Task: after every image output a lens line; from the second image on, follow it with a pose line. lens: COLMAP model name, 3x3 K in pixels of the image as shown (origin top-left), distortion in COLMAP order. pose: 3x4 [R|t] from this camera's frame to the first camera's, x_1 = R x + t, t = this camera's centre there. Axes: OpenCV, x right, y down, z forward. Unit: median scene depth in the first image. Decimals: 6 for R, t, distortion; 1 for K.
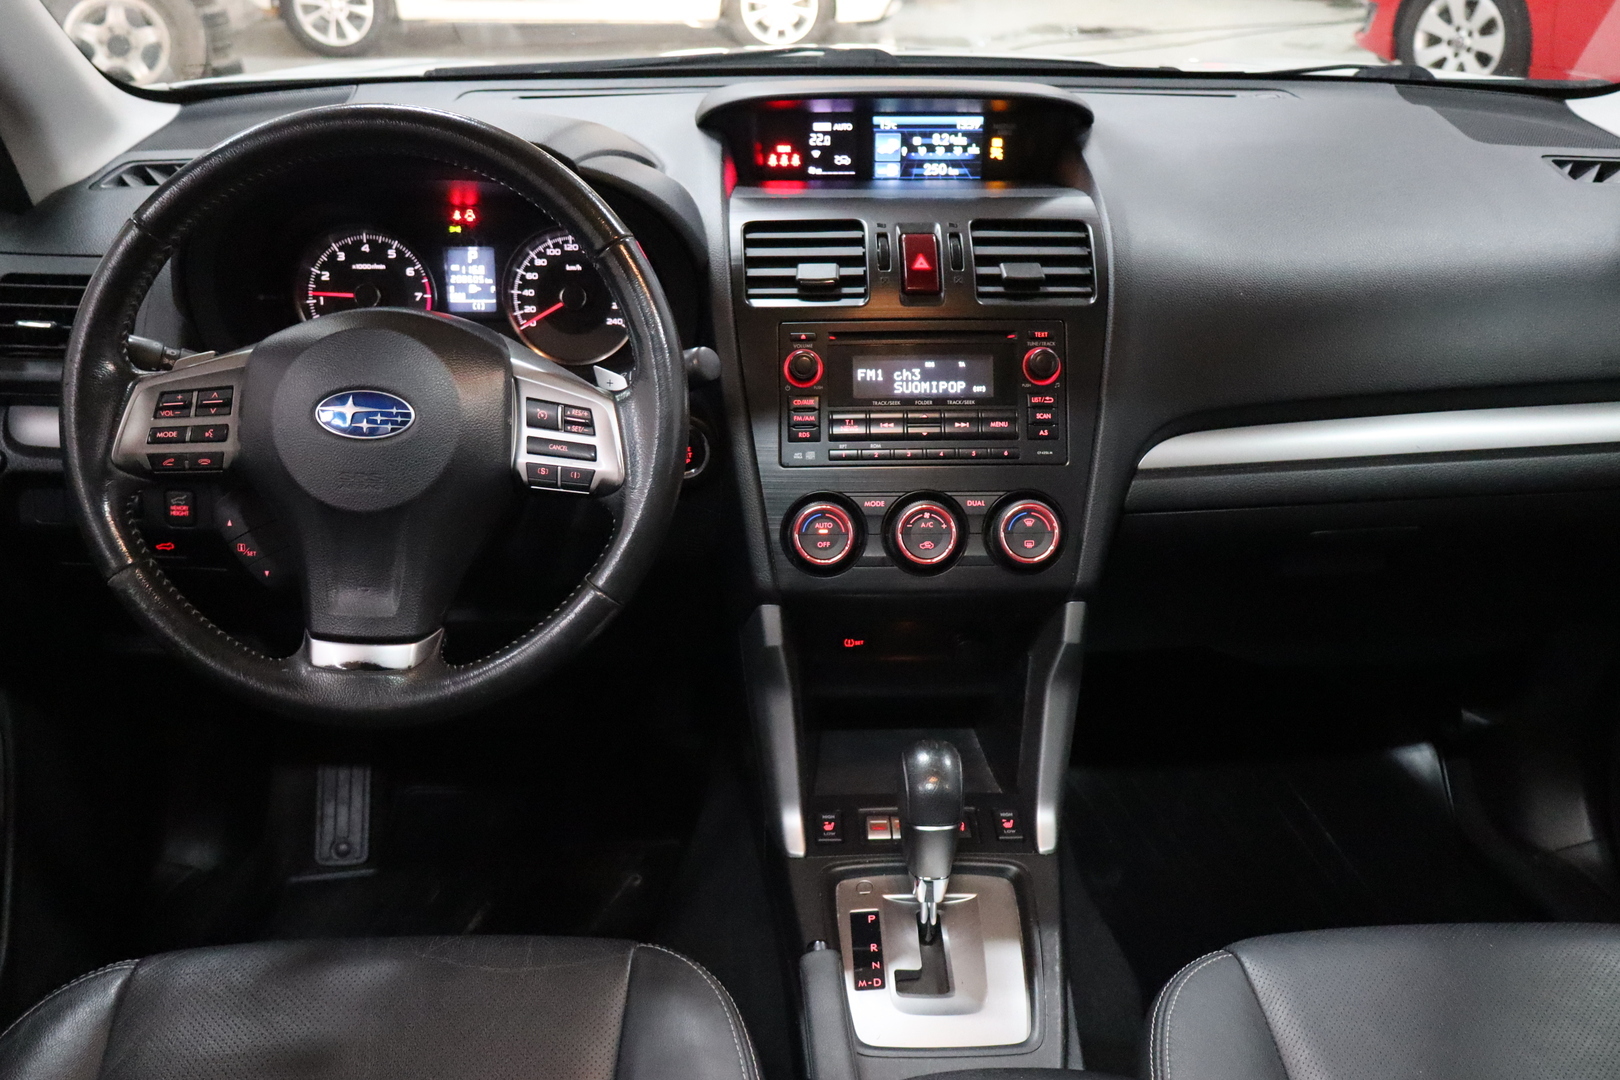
lens RADIAL K [[1506.8, 0, 810.0], [0, 1506.8, 540.0], [0, 0, 1]] dist [-0.002610, -0.001775]
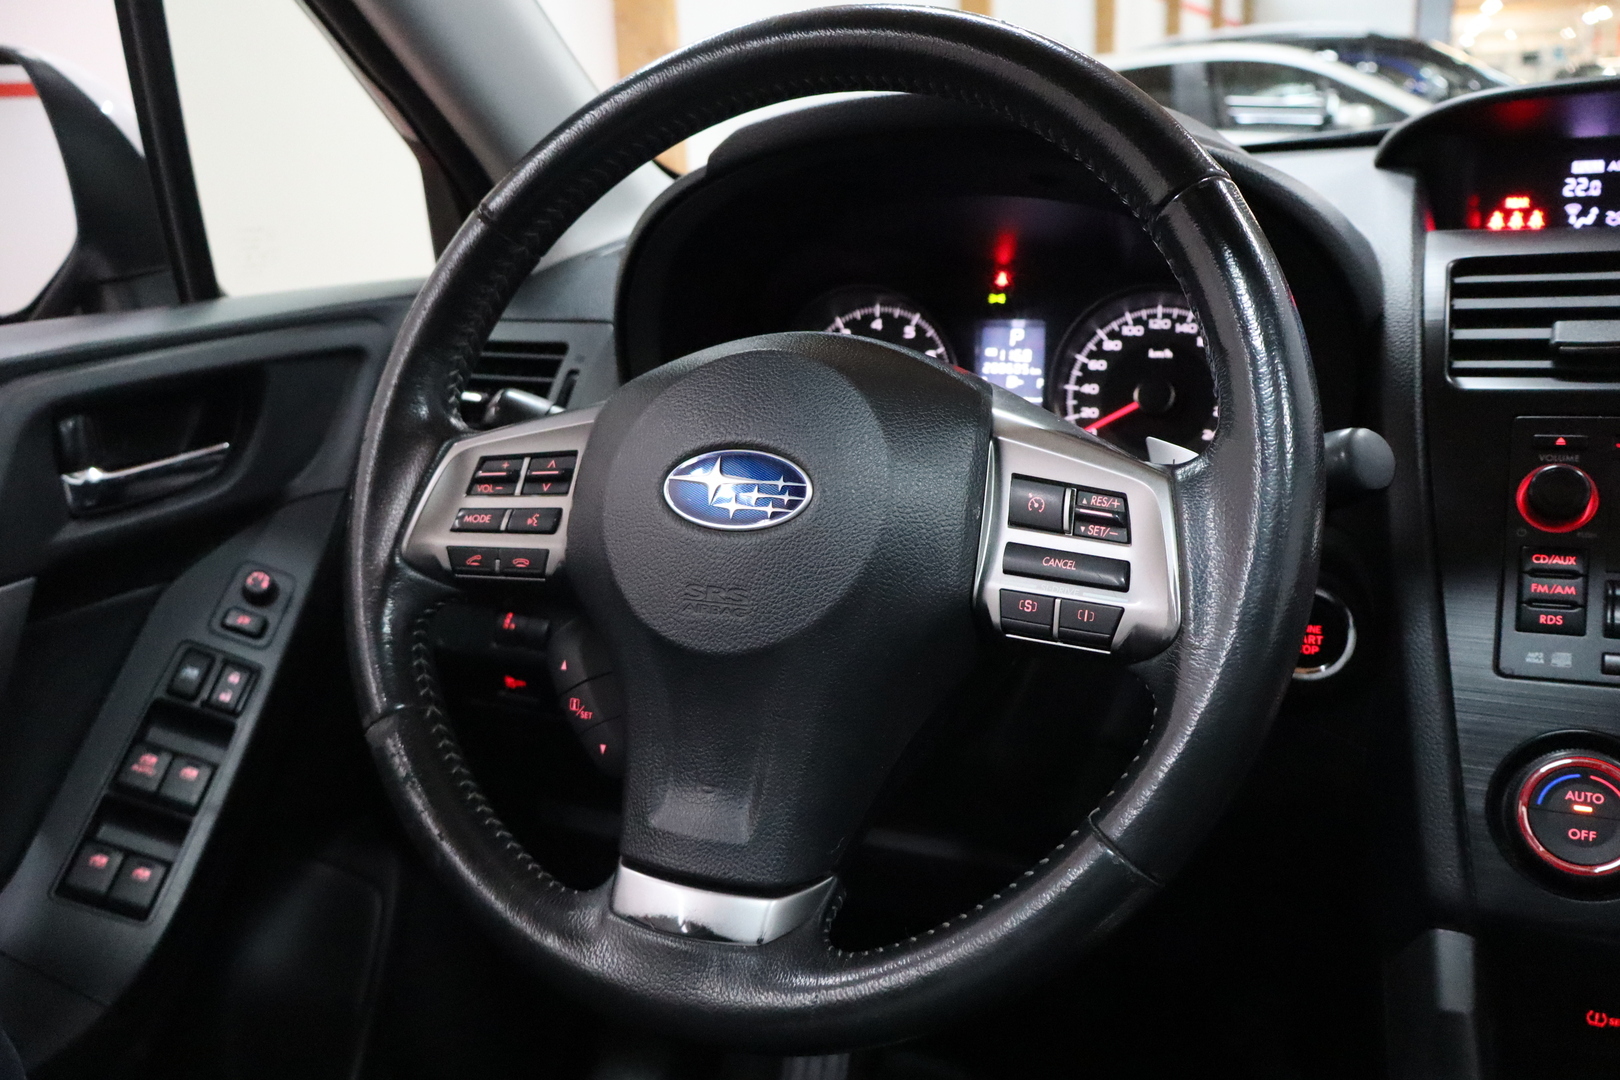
lens RADIAL K [[1343.2, 0, 810.0], [0, 1343.2, 540.0], [0, 0, 1]] dist [0.000620, 0.084397]
pose [[0.892433, 0.029093, -0.450241, -0.031665], [-0.110056, 0.981812, -0.154703, 0.013734], [0.437551, 0.187614, 0.879403, 0.538769]]
